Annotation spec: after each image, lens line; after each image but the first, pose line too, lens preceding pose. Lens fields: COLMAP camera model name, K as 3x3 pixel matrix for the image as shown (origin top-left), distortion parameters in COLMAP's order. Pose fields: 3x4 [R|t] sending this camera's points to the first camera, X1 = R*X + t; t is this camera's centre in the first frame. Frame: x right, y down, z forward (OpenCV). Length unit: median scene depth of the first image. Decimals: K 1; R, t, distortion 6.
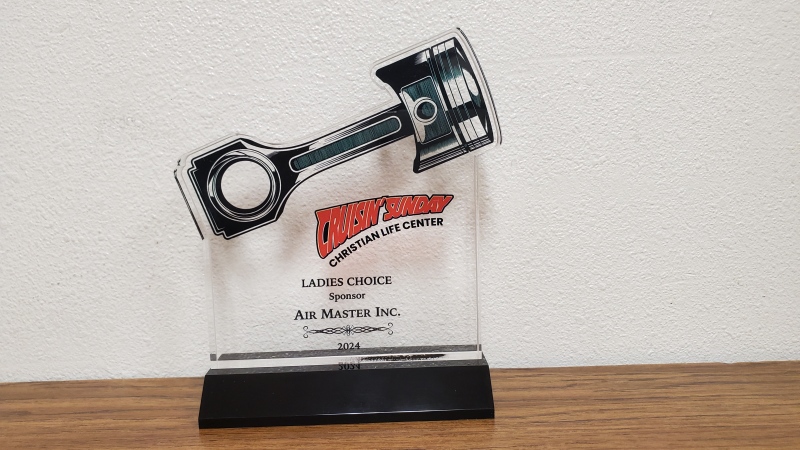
lens RADIAL K [[604.4, 0, 409.8], [0, 604.4, 202.3], [0, 0, 1]] dist [-0.018550, 0.014542]
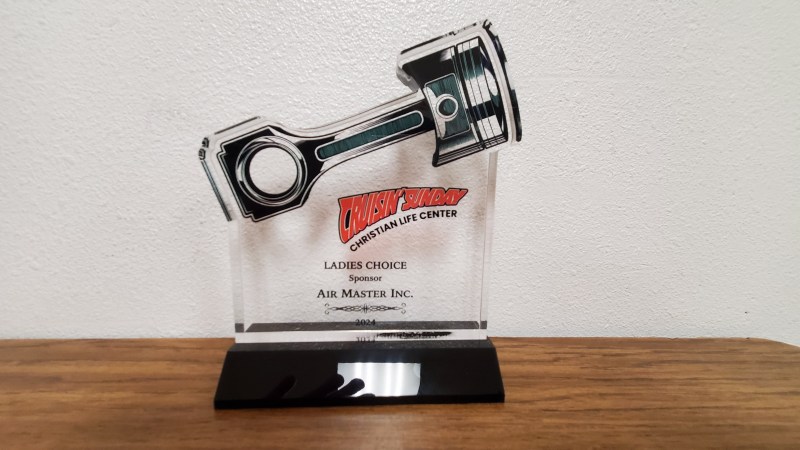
lens RADIAL K [[313.9, 0, 402.3], [0, 313.9, 222.6], [0, 0, 1]] dist [-0.005360, 0.002109]
pose [[0.998739, 0.039262, 0.031275, -0.053660], [-0.040693, 0.998089, 0.046508, 0.023299], [-0.029389, -0.047722, 0.998428, 0.395556]]
